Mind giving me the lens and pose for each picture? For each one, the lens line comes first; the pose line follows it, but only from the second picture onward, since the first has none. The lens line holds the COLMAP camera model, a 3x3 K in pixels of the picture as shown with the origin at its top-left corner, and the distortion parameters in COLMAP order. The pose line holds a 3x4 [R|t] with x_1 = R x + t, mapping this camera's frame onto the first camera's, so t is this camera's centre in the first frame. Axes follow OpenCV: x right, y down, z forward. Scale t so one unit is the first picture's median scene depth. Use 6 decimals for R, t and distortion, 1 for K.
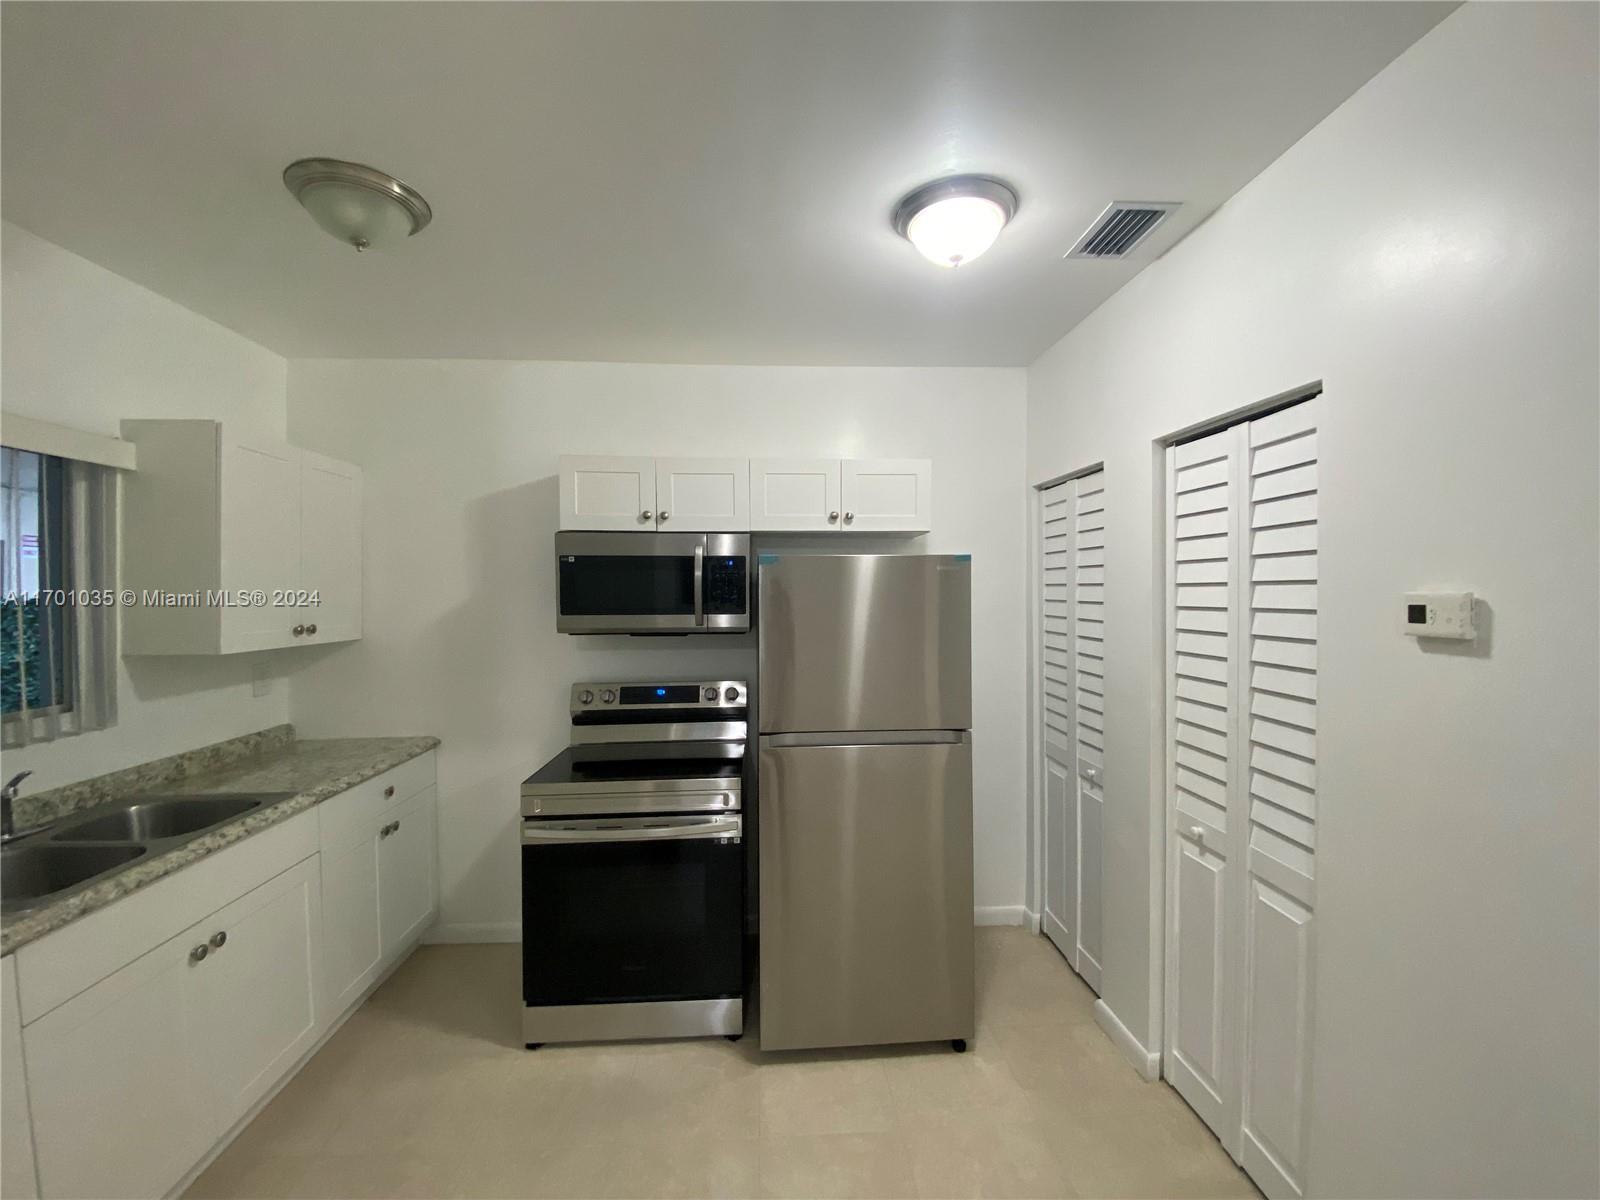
lens RADIAL K [[650.9, 0, 797.1], [0, 650.9, 600.2], [0, 0, 1]] dist [0.049259, -0.032426]
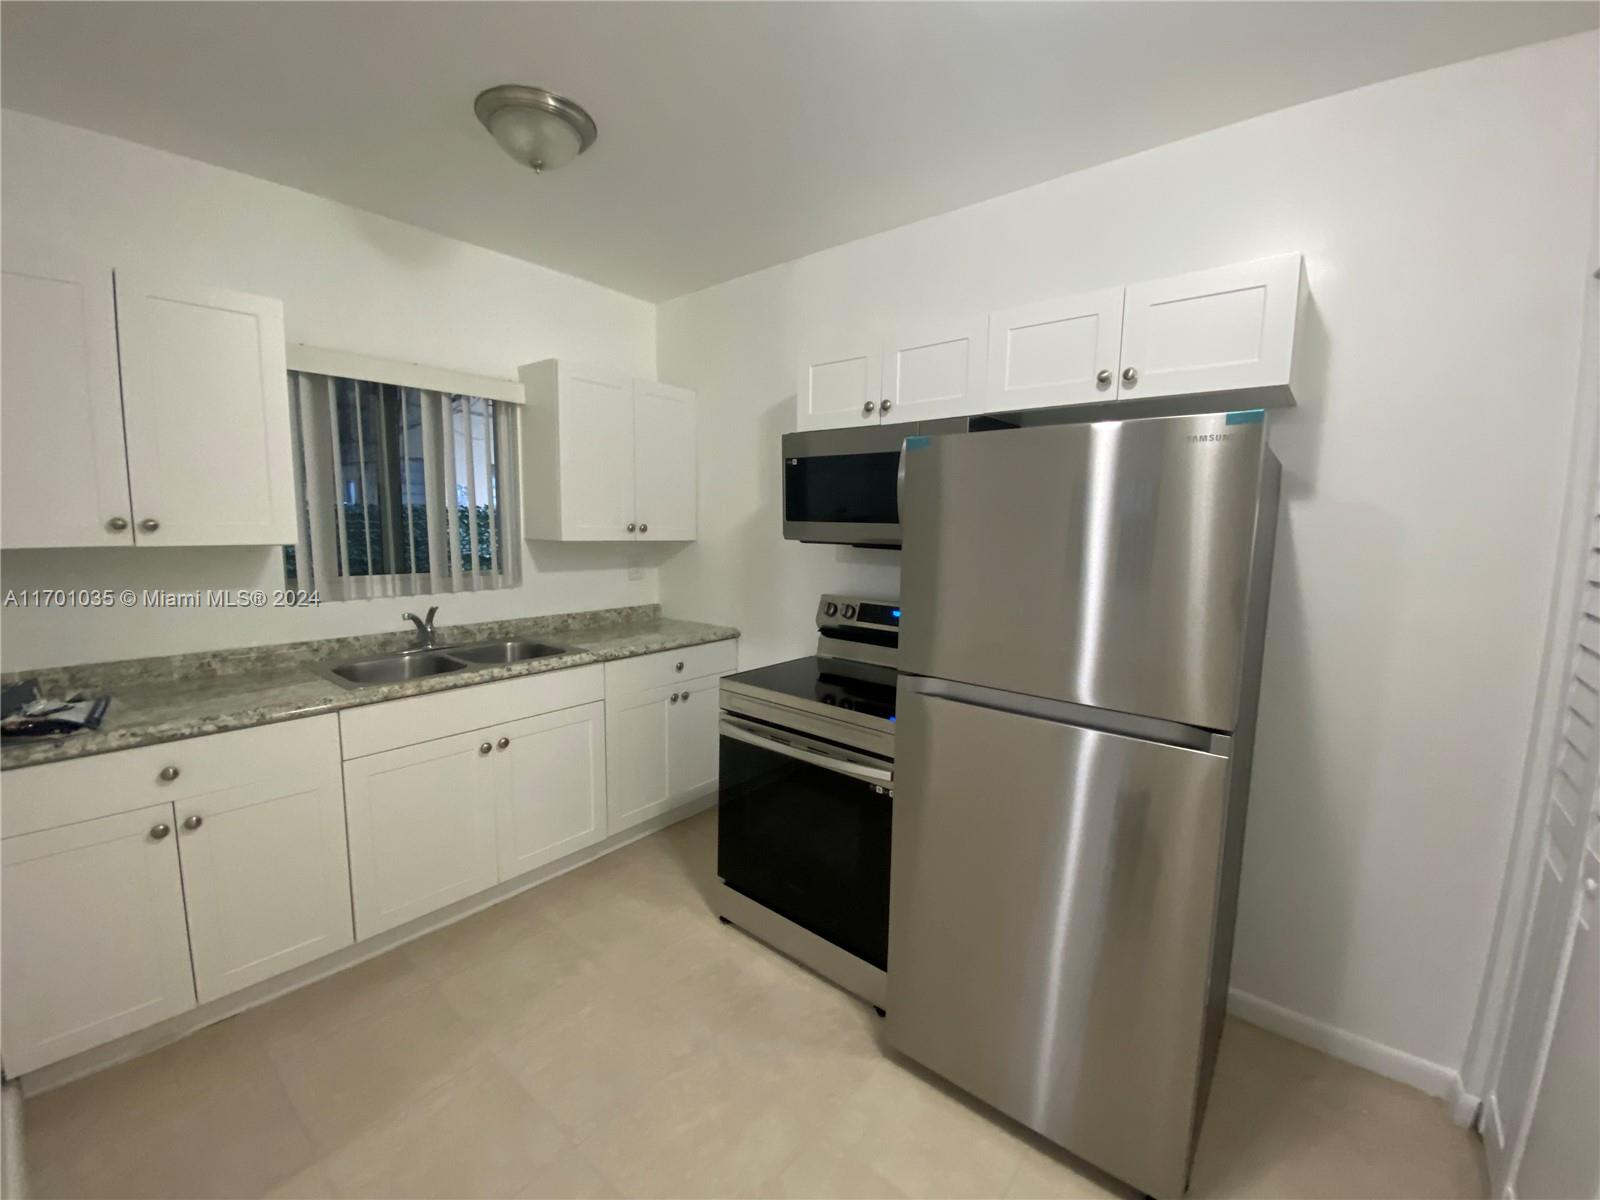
lens RADIAL K [[650.9, 0, 797.1], [0, 650.9, 600.2], [0, 0, 1]] dist [0.049259, -0.032426]
pose [[0.731660, 0.102567, -0.673909, 0.354481], [-0.030702, 0.992570, 0.117735, 0.028057], [0.680978, -0.065452, 0.729373, 0.330402]]
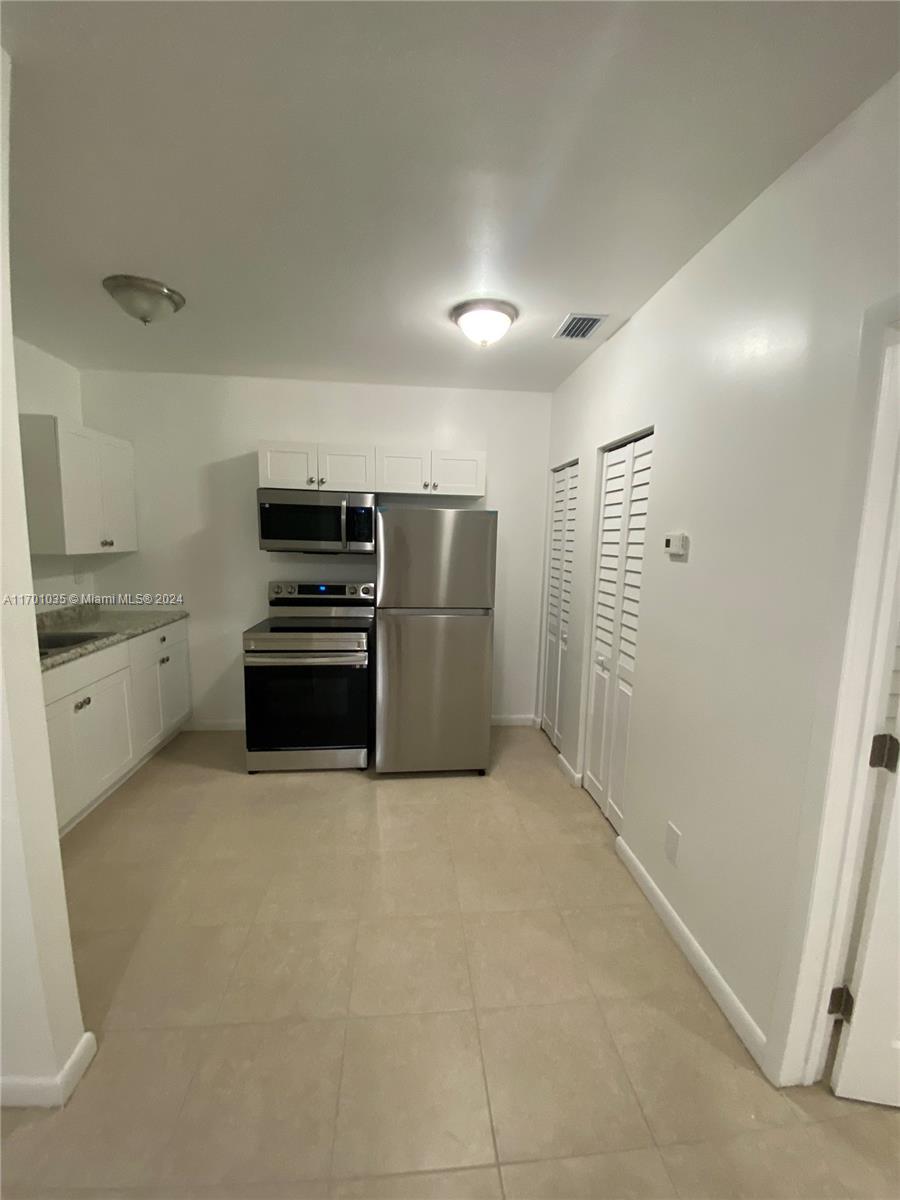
lens RADIAL K [[488.2, 0, 449.1], [0, 488.2, 603.7], [0, 0, 1]] dist [0.049259, -0.032426]
pose [[0.999044, 0.022307, 0.037585, 0.087208], [-0.026785, 0.992020, 0.123199, 0.020279], [-0.034536, -0.124088, 0.991670, -0.327332]]
